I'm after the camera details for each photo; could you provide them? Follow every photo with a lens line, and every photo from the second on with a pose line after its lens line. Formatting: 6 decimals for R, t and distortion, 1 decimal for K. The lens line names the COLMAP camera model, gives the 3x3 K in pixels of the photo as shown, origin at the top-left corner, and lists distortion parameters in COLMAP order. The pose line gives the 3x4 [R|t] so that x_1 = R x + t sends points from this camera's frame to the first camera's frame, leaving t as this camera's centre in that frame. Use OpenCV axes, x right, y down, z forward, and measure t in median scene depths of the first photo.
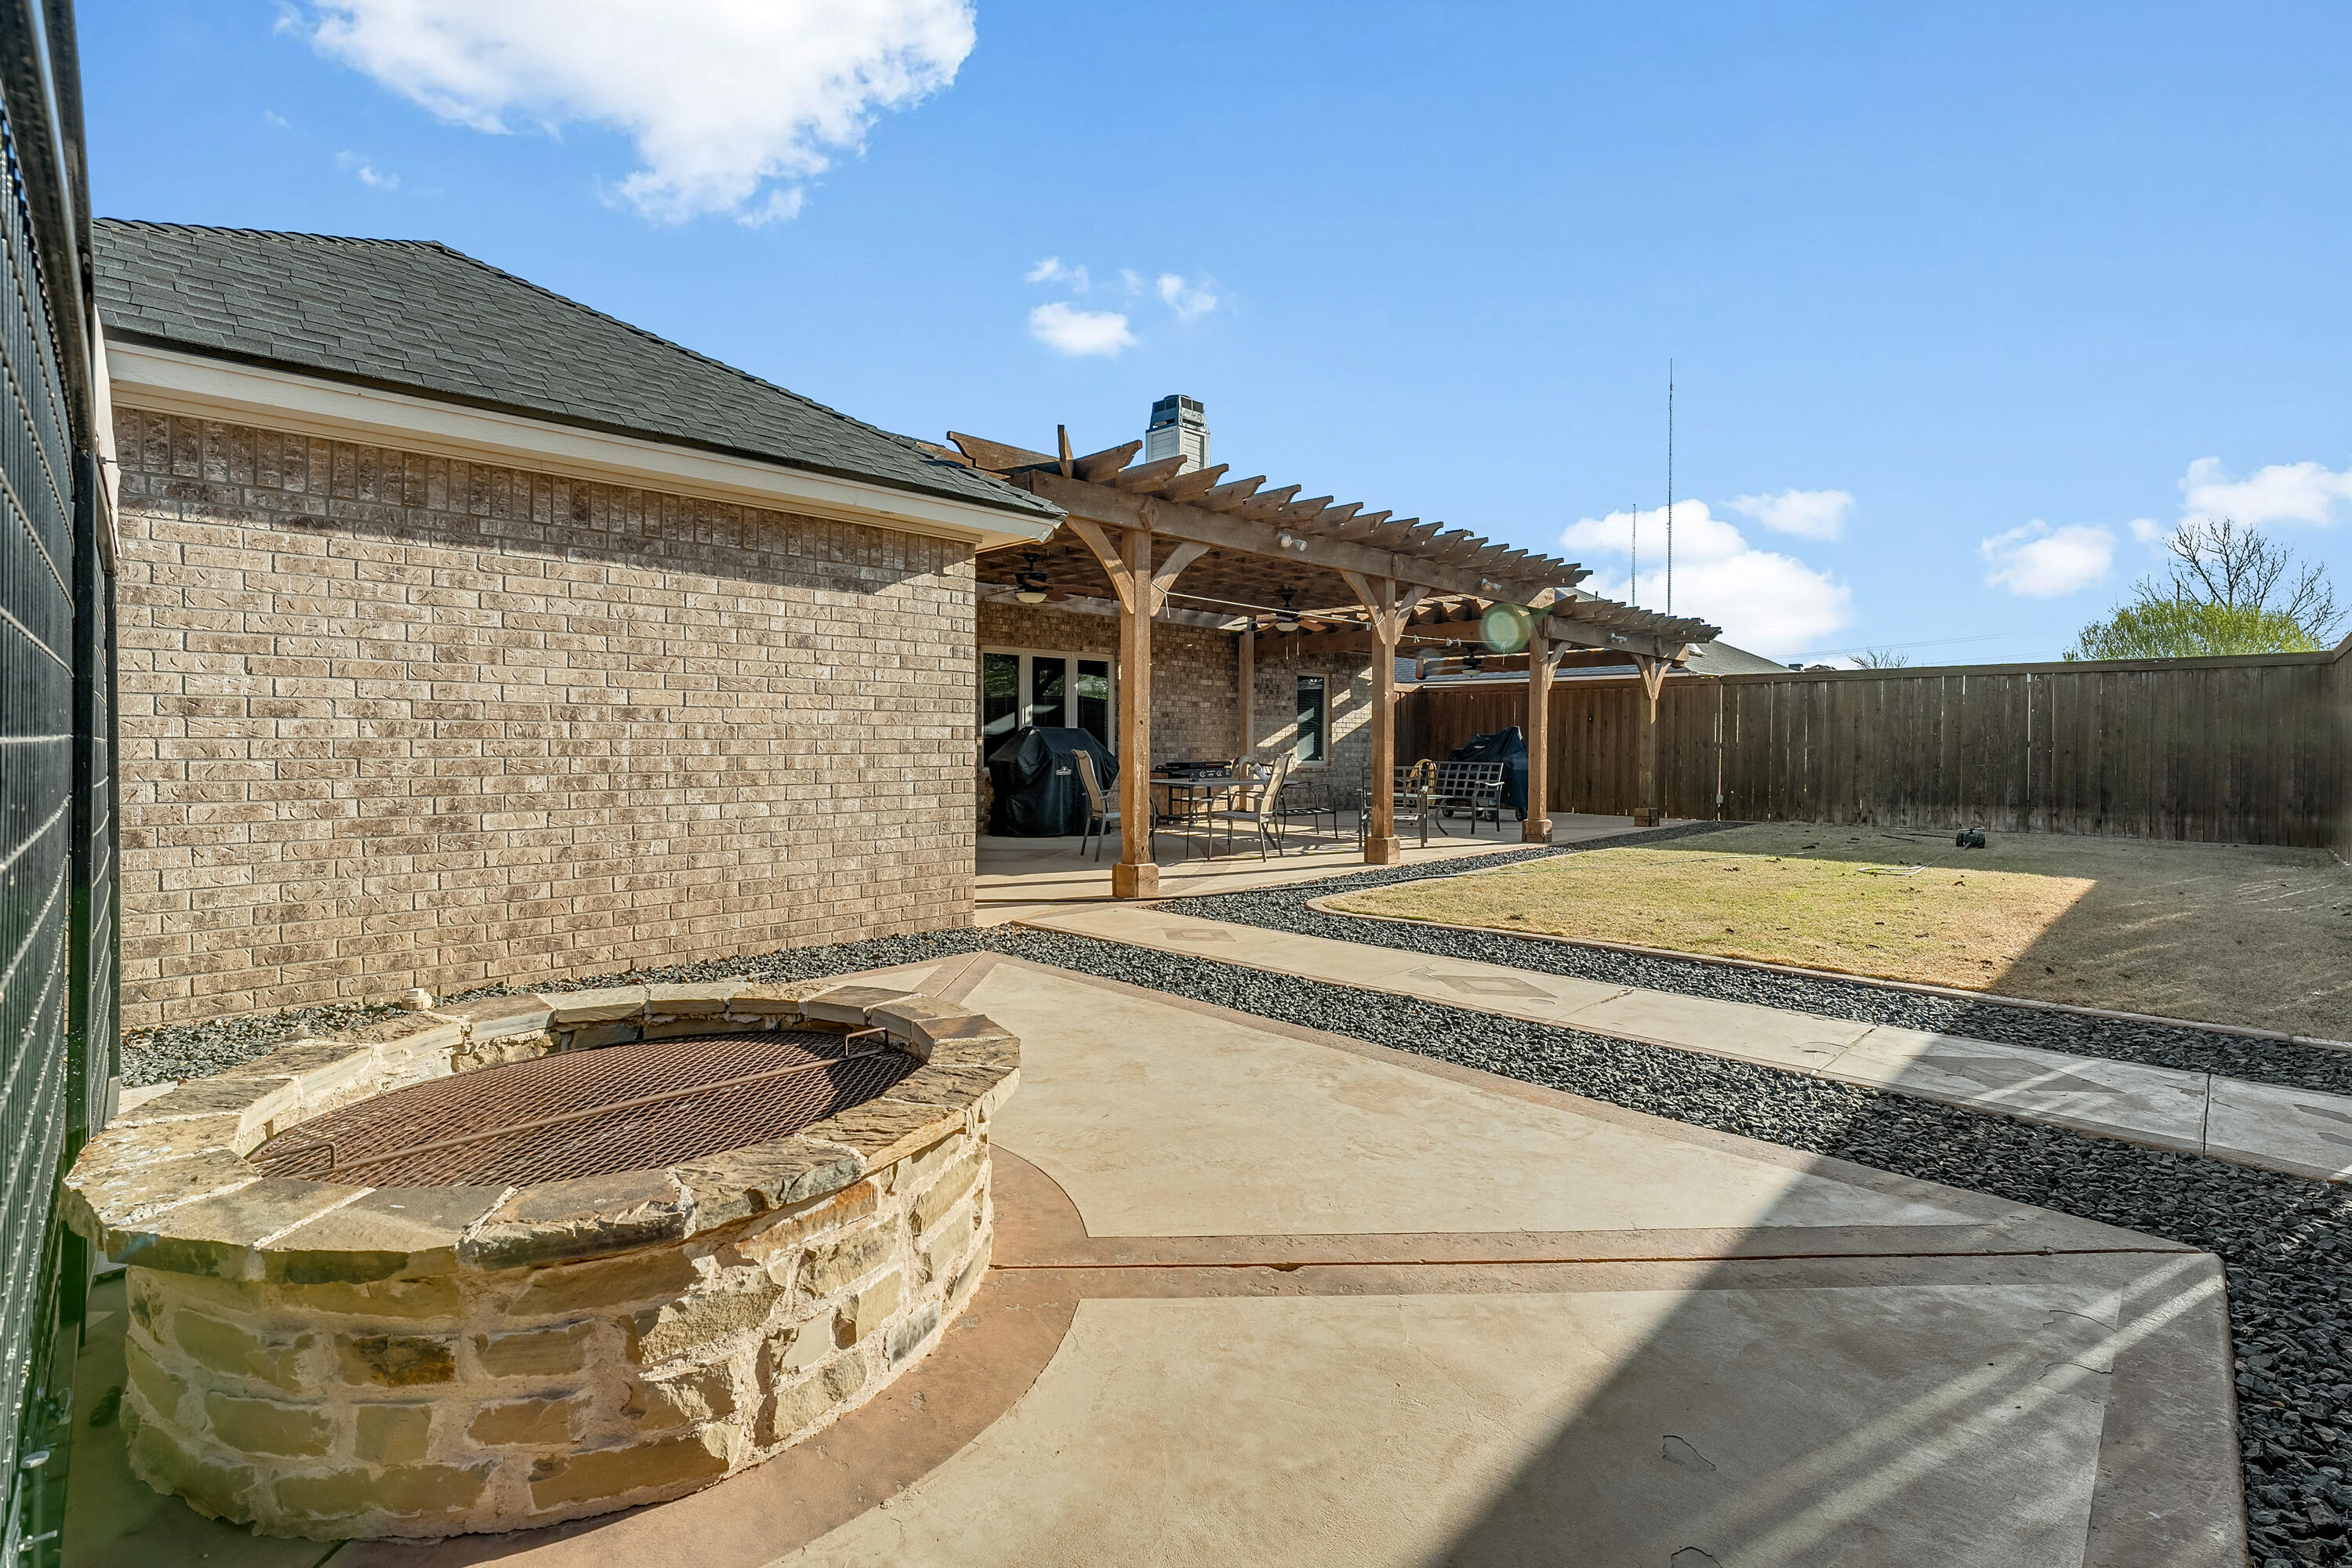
lens RADIAL K [[1079.0, 0, 1184.2], [0, 1079.0, 768.0], [0, 0, 1]] dist [-0.008882, -0.001023]
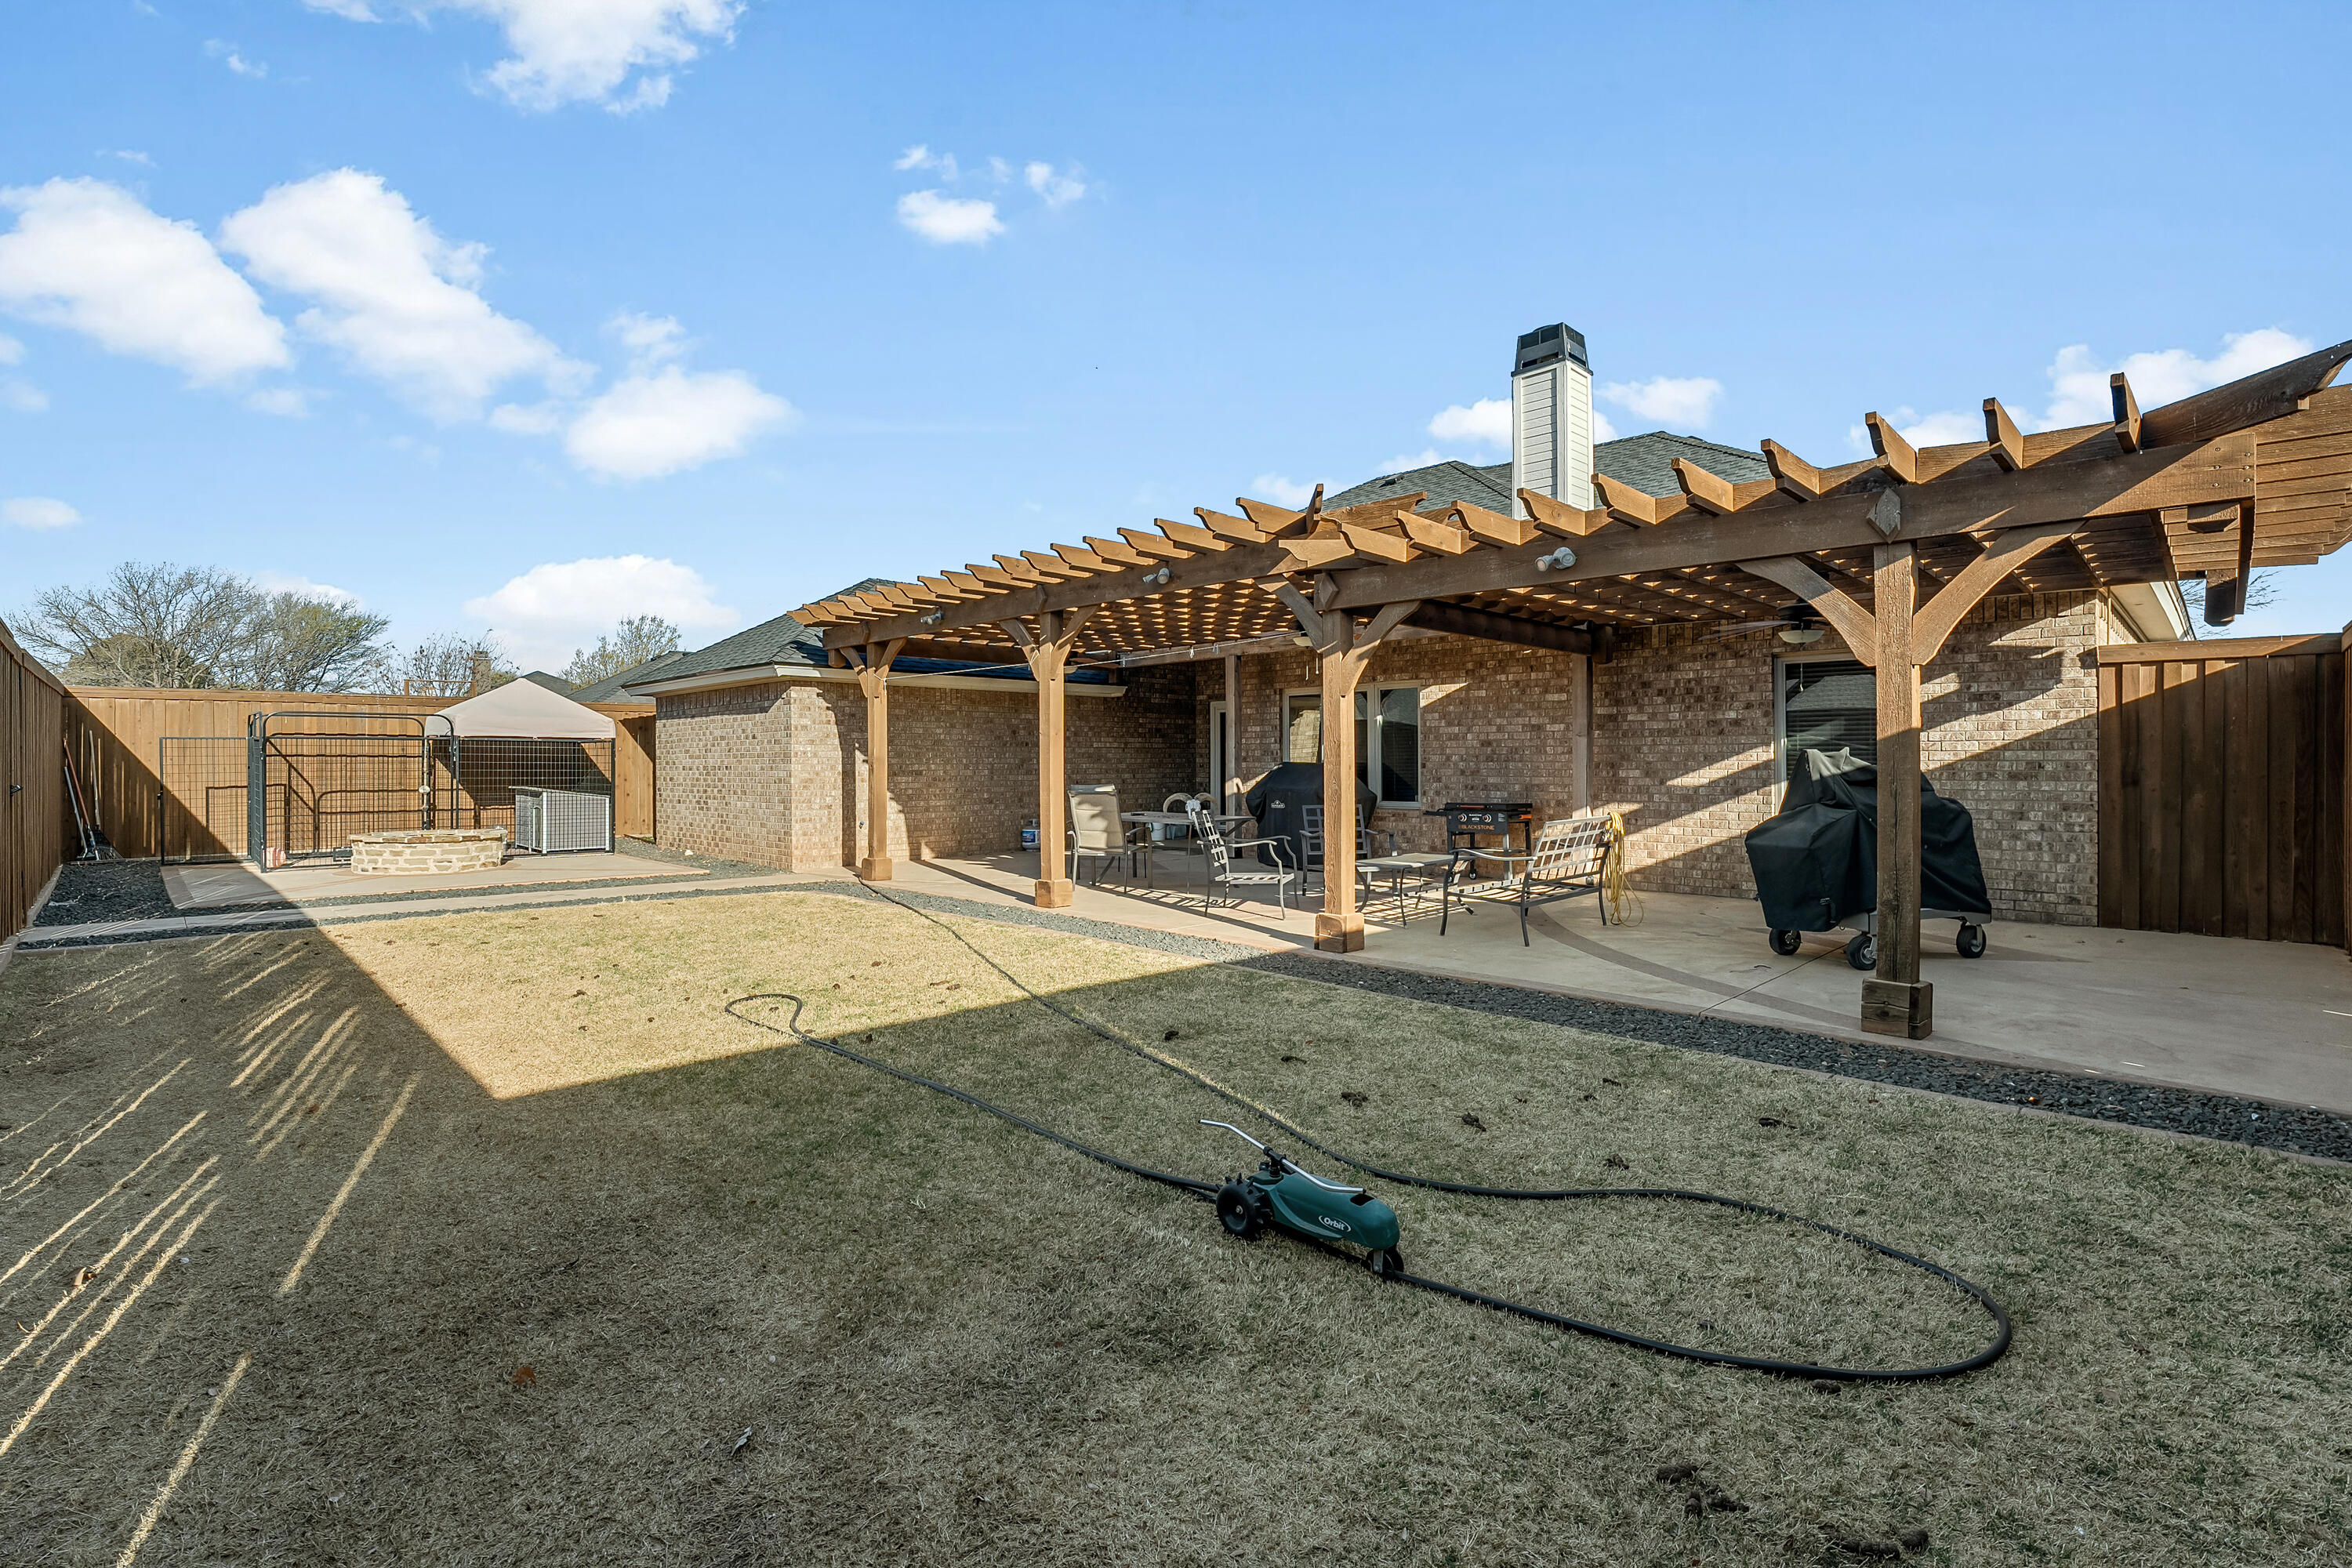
lens RADIAL K [[1079.0, 0, 1164.7], [0, 1079.0, 769.8], [0, 0, 1]] dist [-0.008882, -0.001023]
pose [[-0.017354, 0.002582, -0.999846, 0.786830], [-0.018963, 0.999816, 0.002911, -0.026907], [0.999670, 0.019011, -0.017302, 0.763850]]
